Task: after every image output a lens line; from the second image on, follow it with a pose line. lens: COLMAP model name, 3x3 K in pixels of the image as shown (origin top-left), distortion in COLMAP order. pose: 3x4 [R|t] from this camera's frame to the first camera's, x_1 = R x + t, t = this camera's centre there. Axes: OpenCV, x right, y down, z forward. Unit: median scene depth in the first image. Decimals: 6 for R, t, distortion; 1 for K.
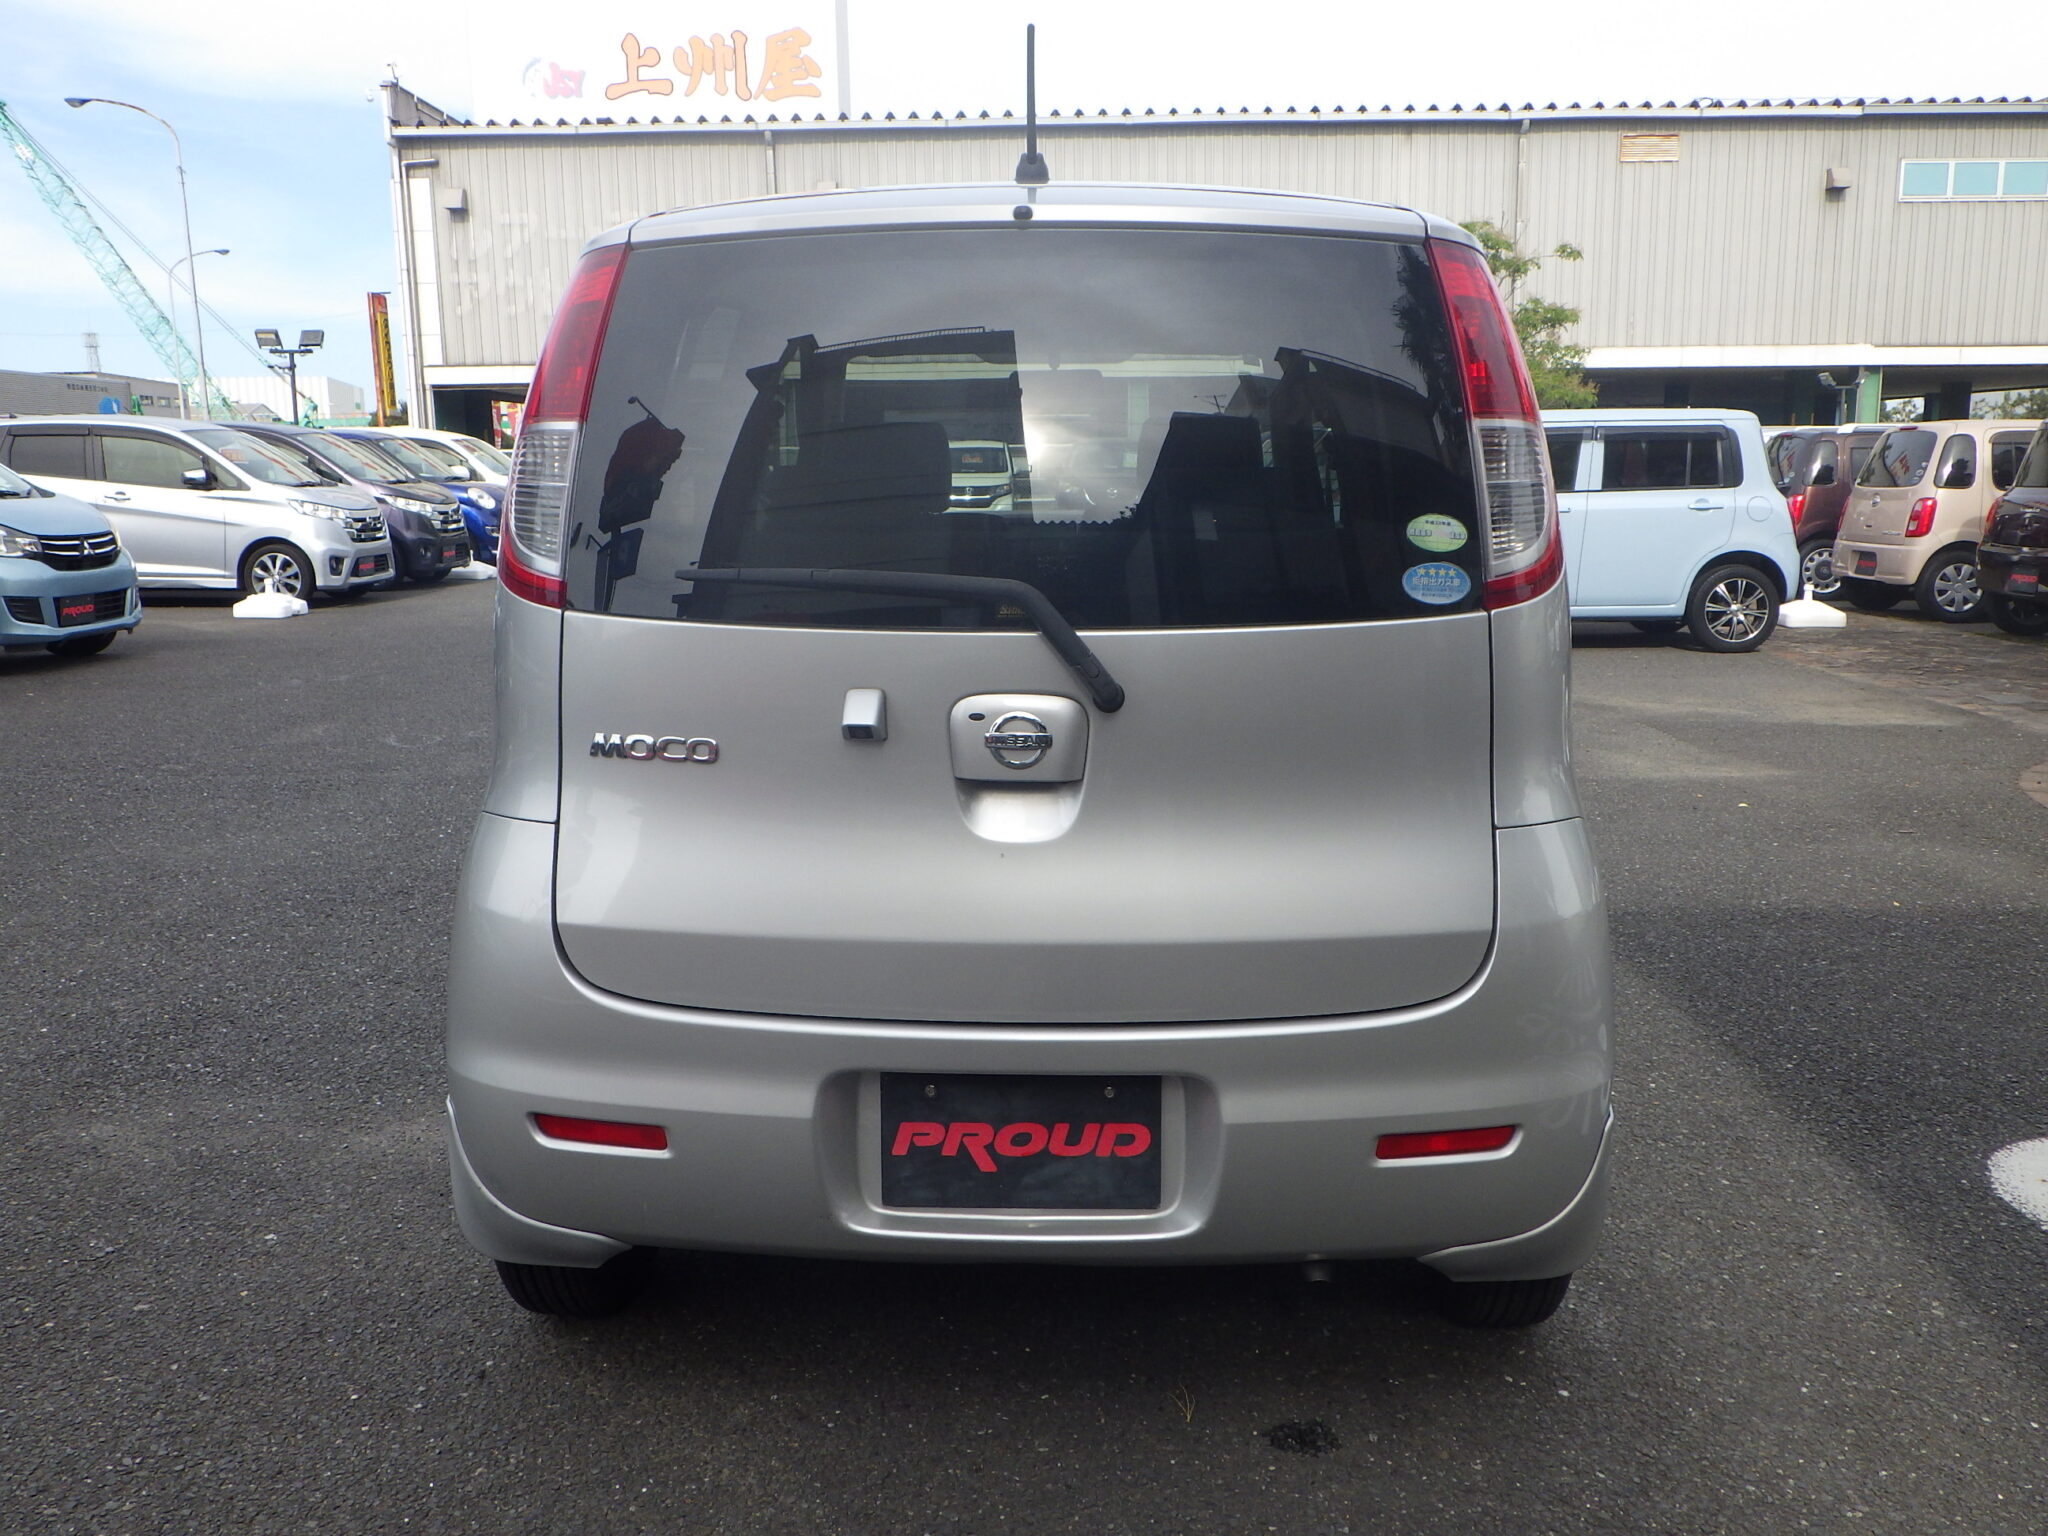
lens RADIAL K [[1696.1, 0, 1024.1], [0, 1696.1, 780.4], [0, 0, 1]] dist [-0.014187, 0.013560]
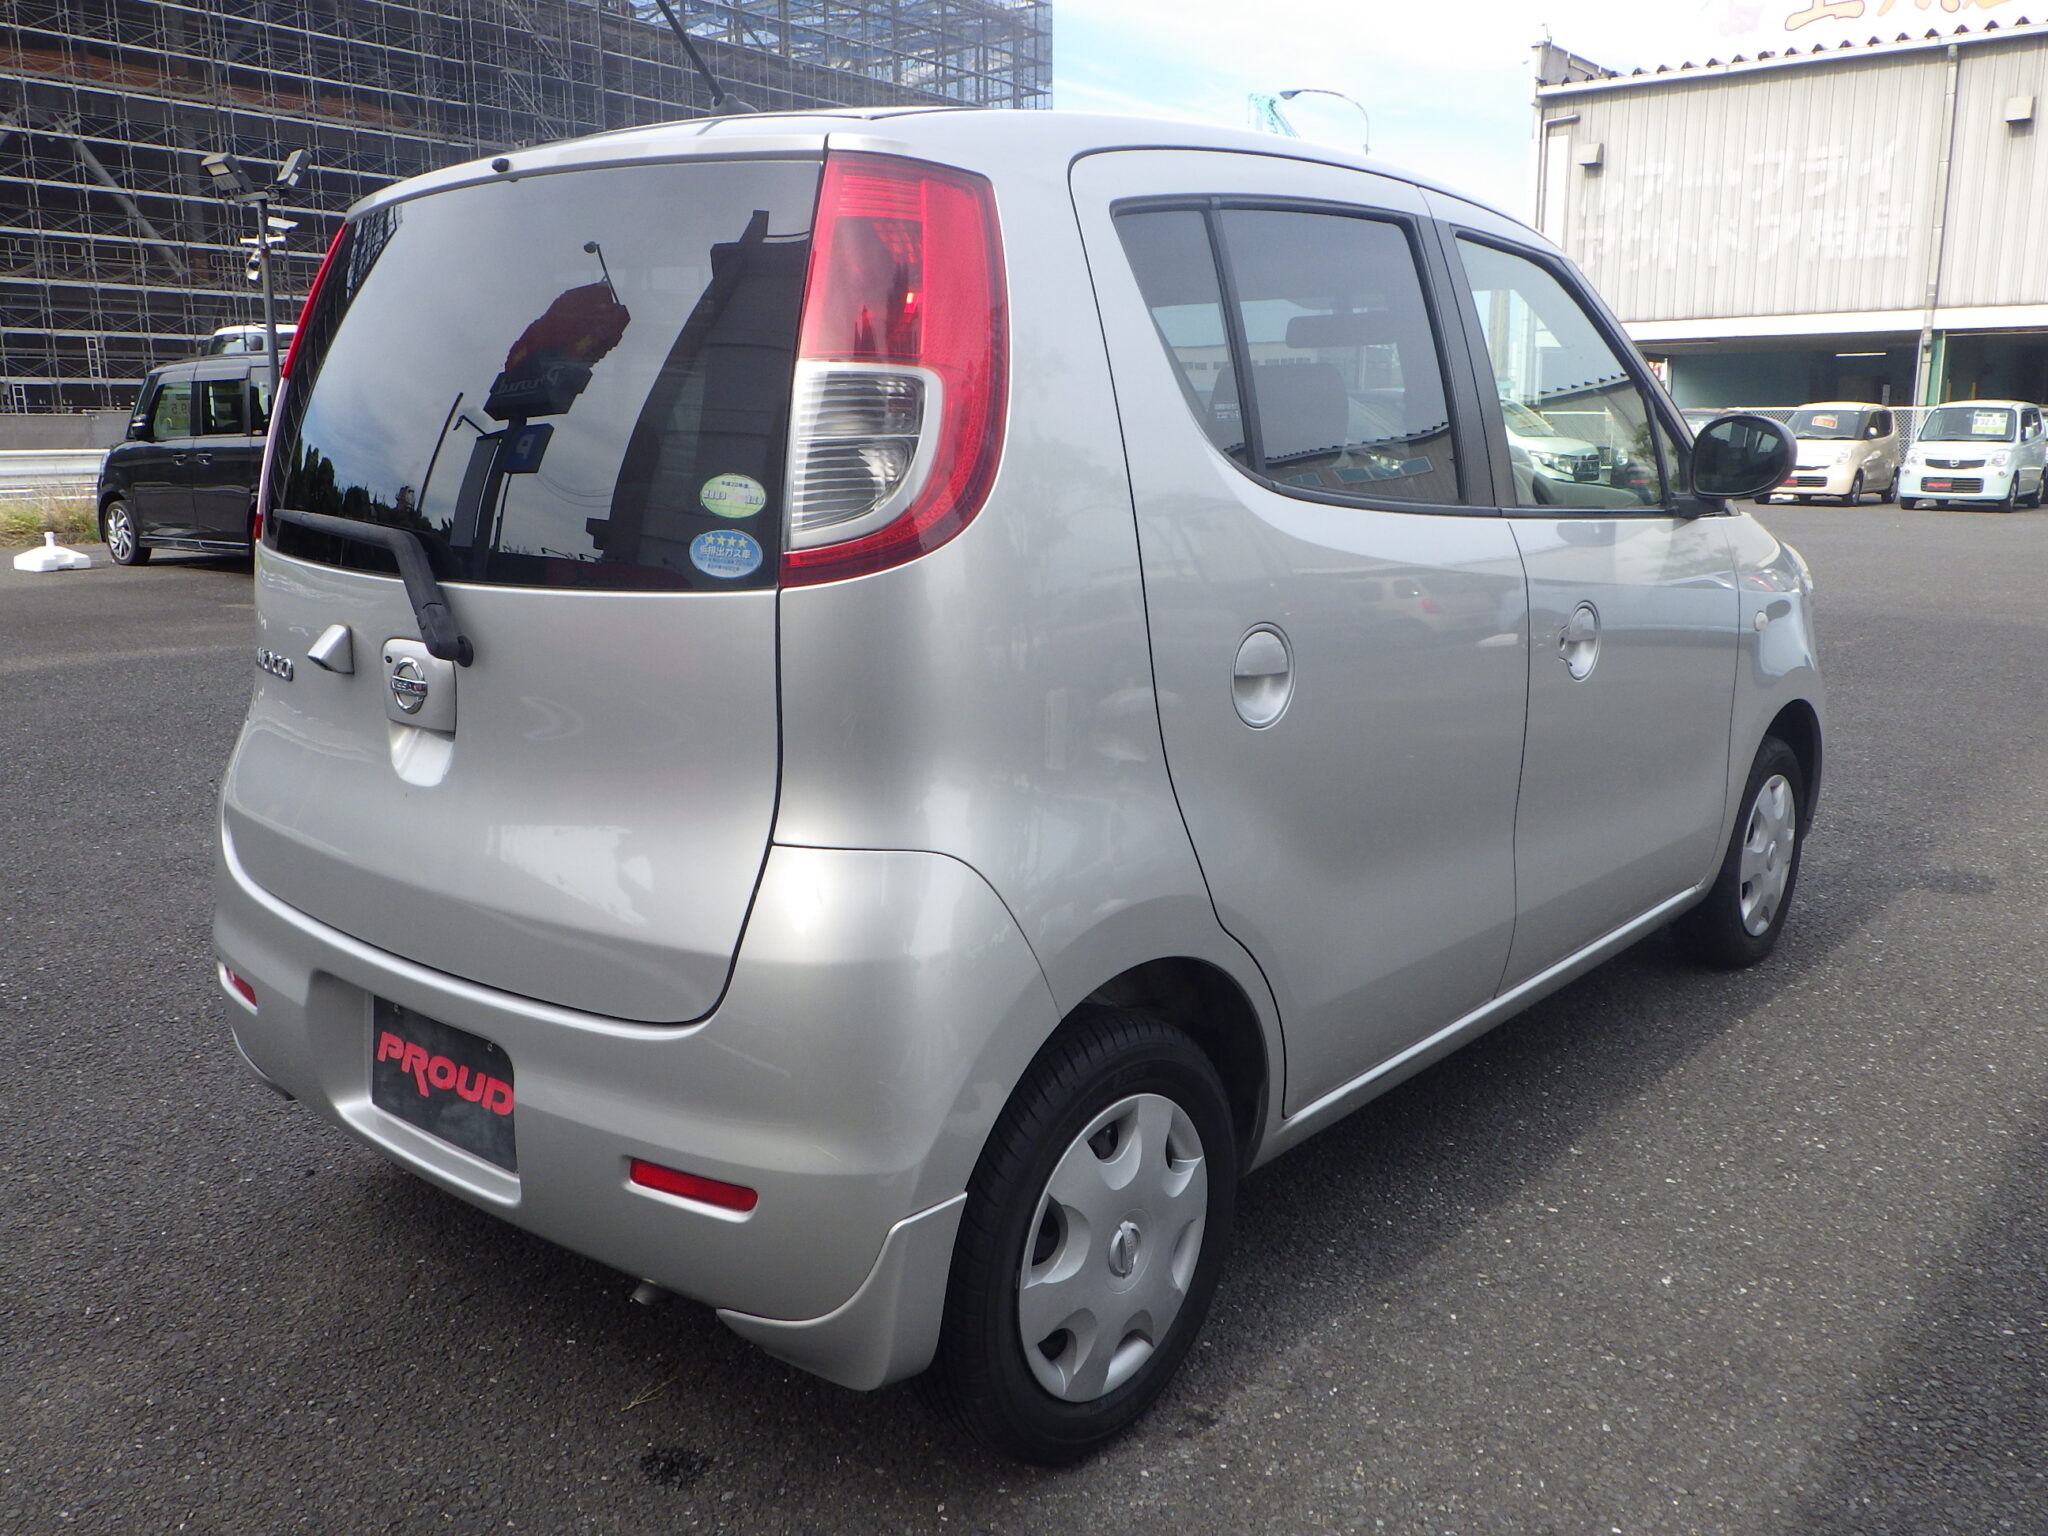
lens RADIAL K [[1696.1, 0, 1024.1], [0, 1696.1, 780.4], [0, 0, 1]] dist [-0.014187, 0.013560]
pose [[0.788819, 0.133598, -0.599931, 0.859639], [-0.119764, 0.990791, 0.063166, -0.070913], [0.602845, 0.022023, 0.797554, 0.381739]]
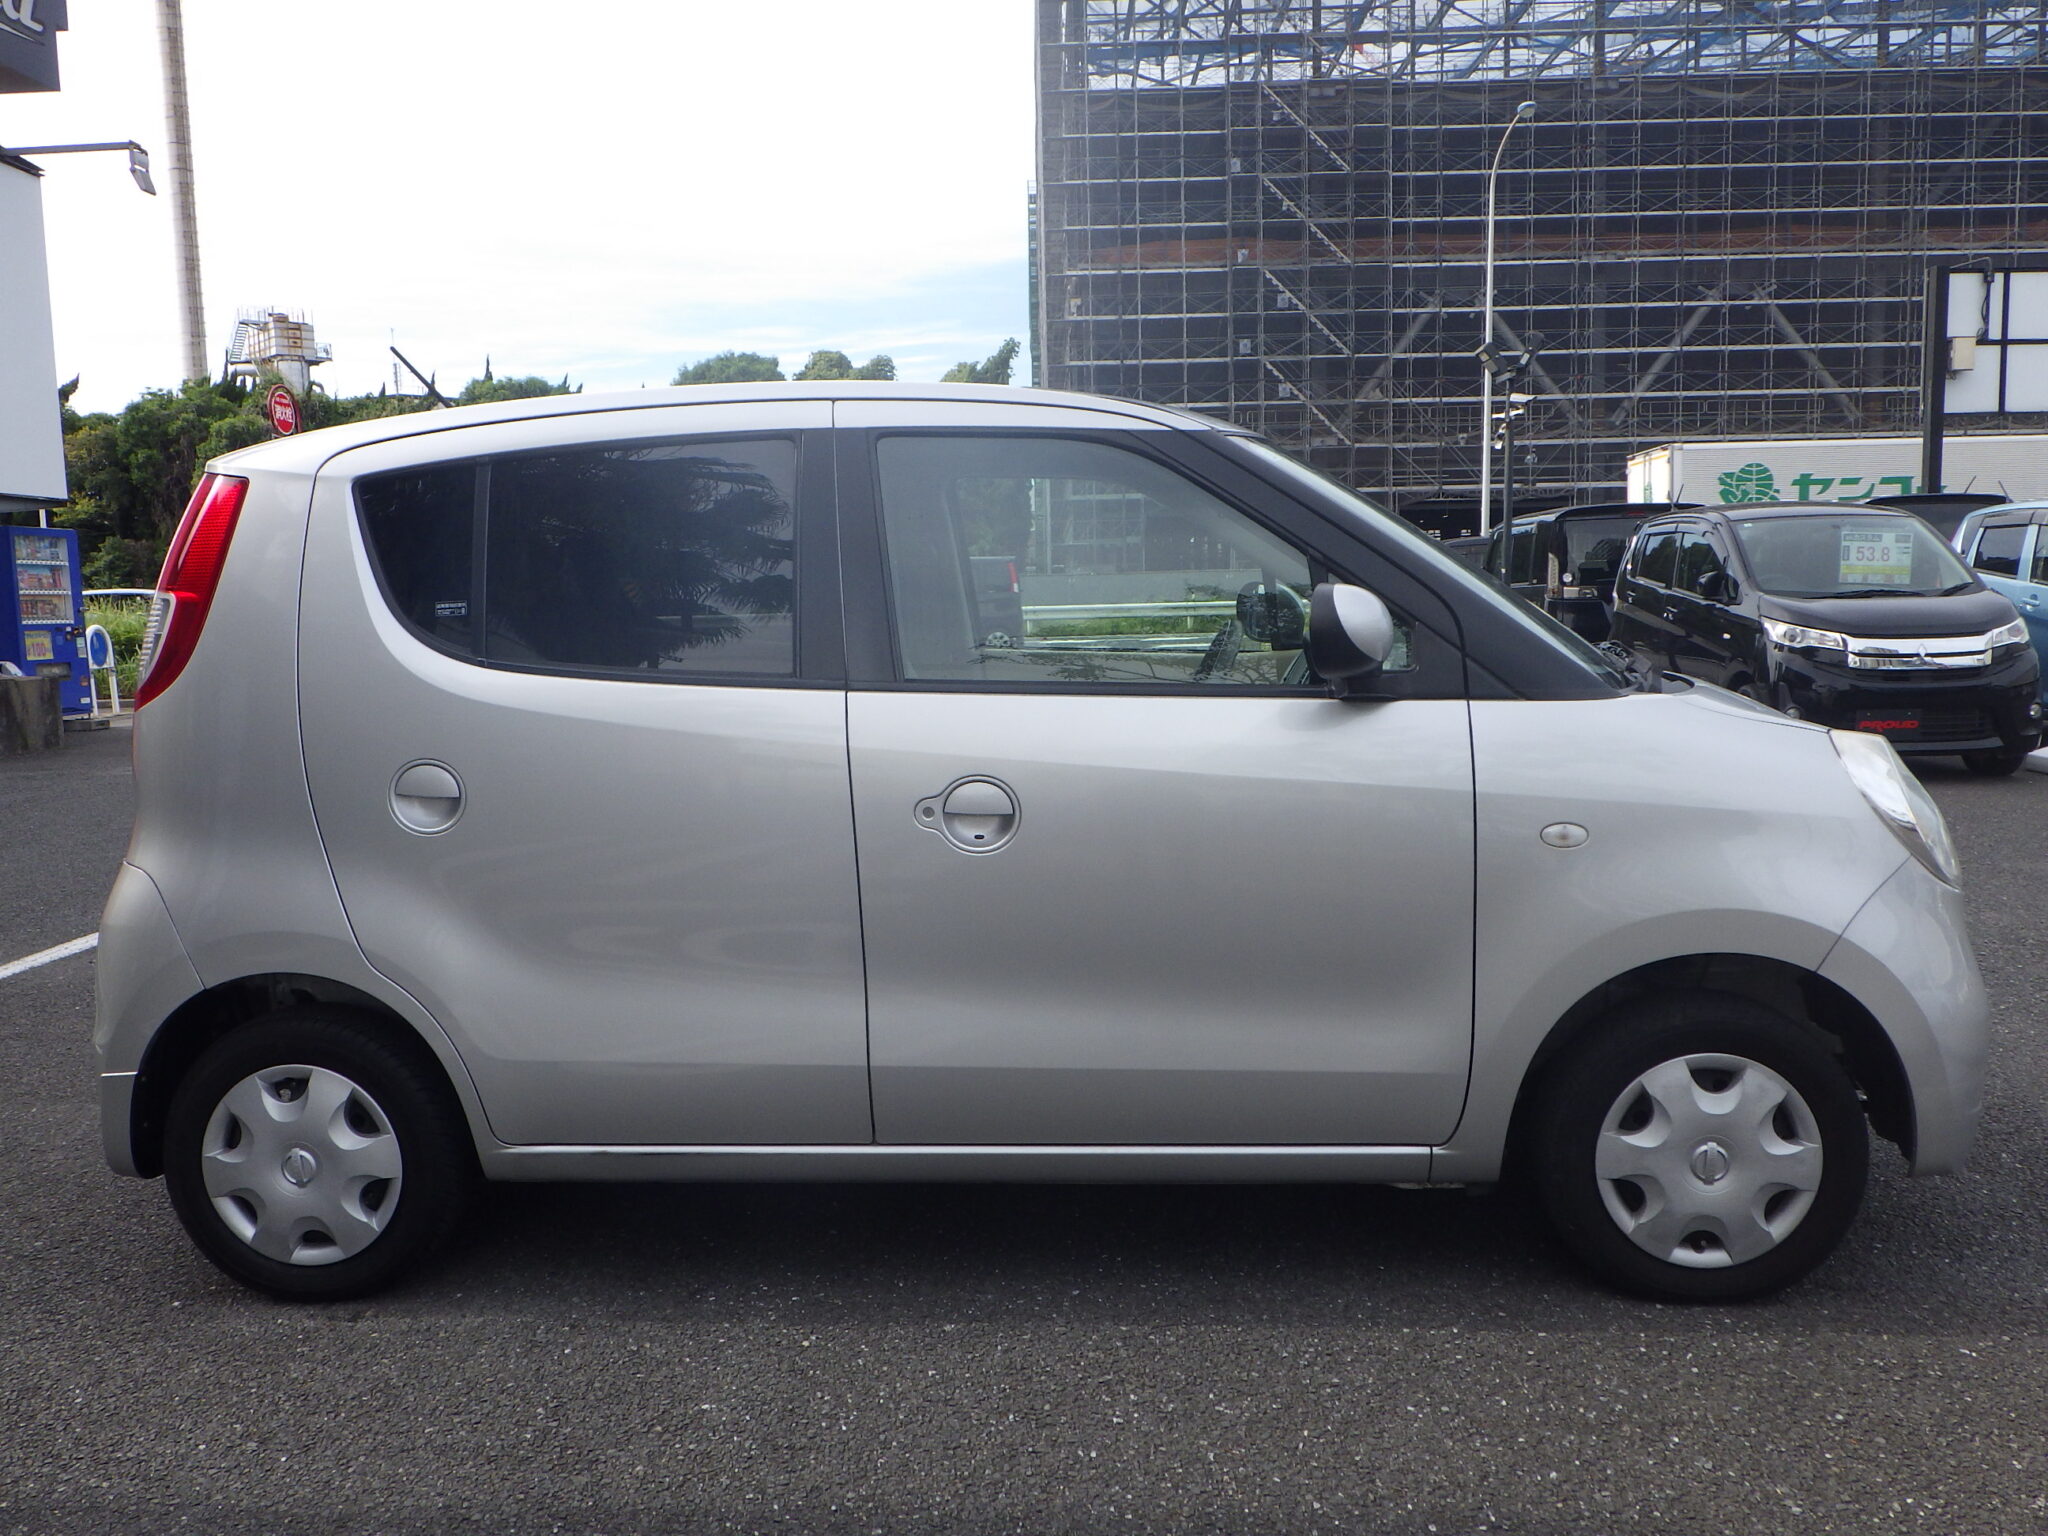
lens RADIAL K [[1696.1, 0, 1024.1], [0, 1696.1, 780.4], [0, 0, 1]] dist [-0.014187, 0.013560]
pose [[-0.021559, 0.123962, -0.992053, 1.696568], [-0.163128, 0.978549, 0.125820, -0.342626], [0.986369, 0.164544, -0.000875, 1.692110]]
